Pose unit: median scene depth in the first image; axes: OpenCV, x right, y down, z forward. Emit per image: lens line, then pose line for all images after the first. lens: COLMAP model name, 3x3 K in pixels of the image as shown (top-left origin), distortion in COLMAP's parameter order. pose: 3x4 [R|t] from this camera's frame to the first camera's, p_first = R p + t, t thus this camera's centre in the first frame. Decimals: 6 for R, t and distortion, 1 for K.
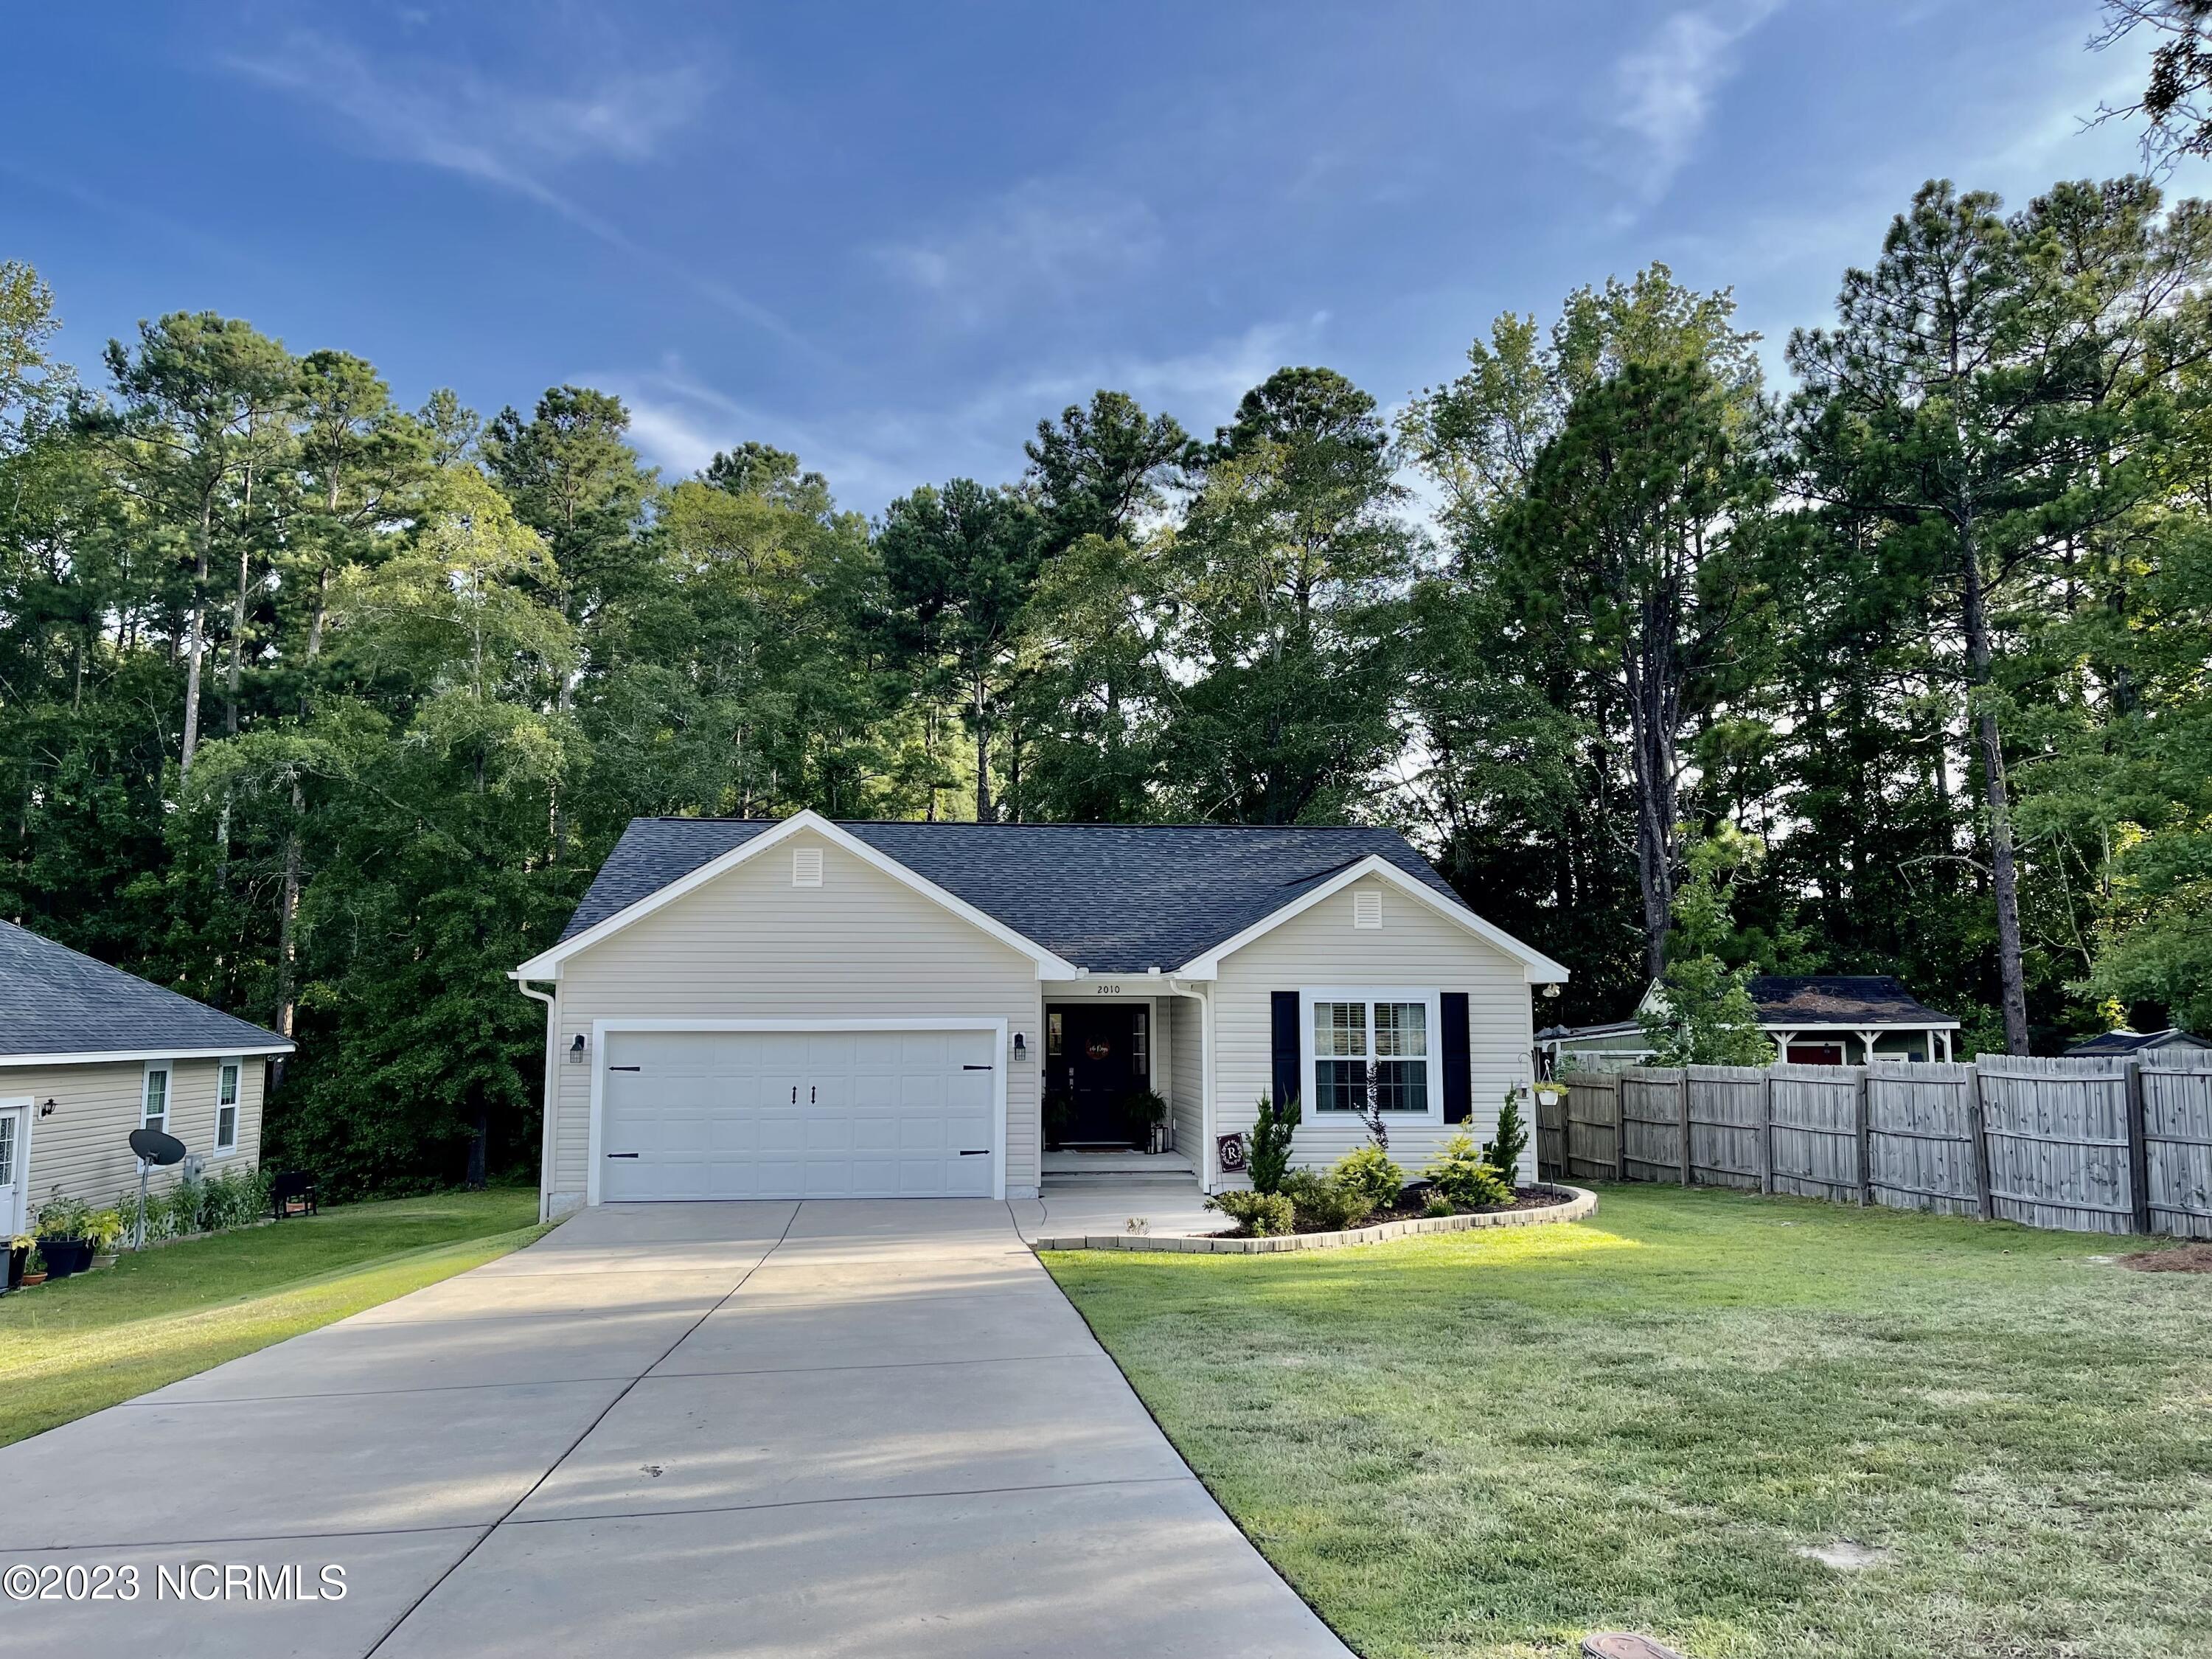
lens RADIAL K [[1688.8, 0, 1105.2], [0, 1688.8, 819.5], [0, 0, 1]] dist [0.033681, -0.043201]
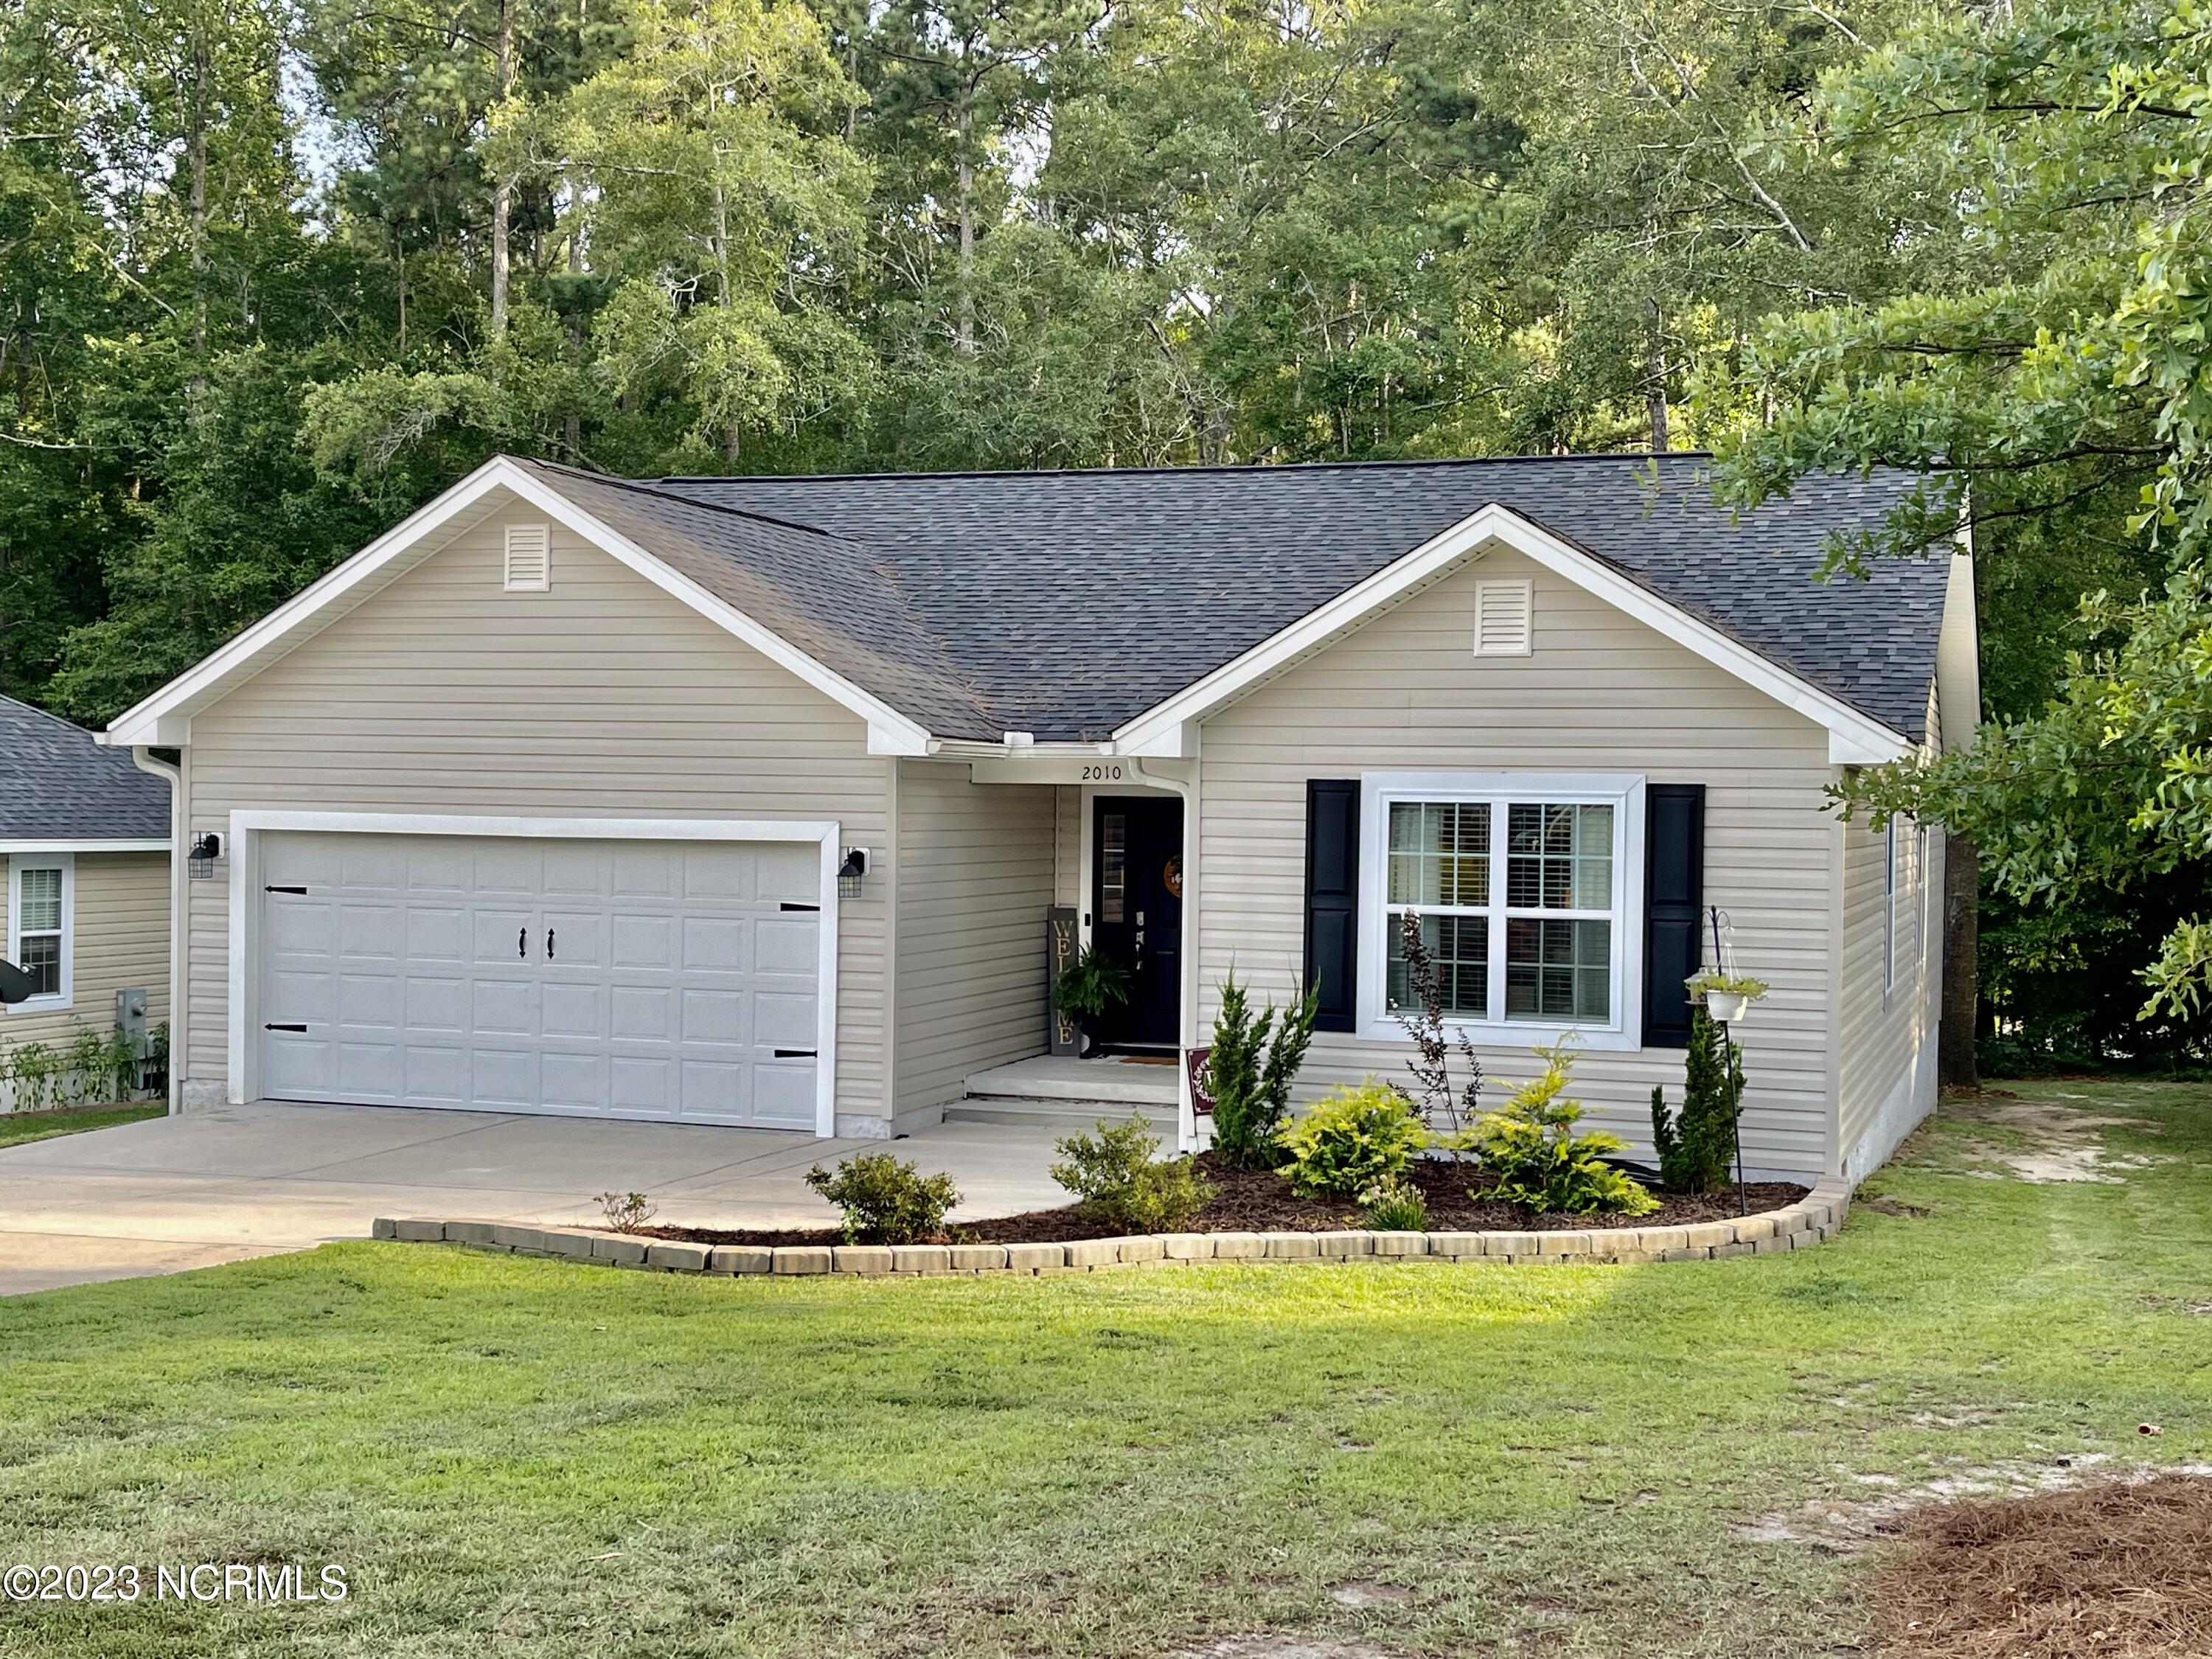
lens RADIAL K [[2774.1, 0, 1106.0], [0, 2774.1, 836.1], [0, 0, 1]] dist [0.018115, 0.000000]
pose [[0.903741, 0.020442, -0.427592, 0.405964], [0.035419, 0.991864, 0.122278, 0.012928], [0.426613, -0.125652, 0.895663, 0.209432]]
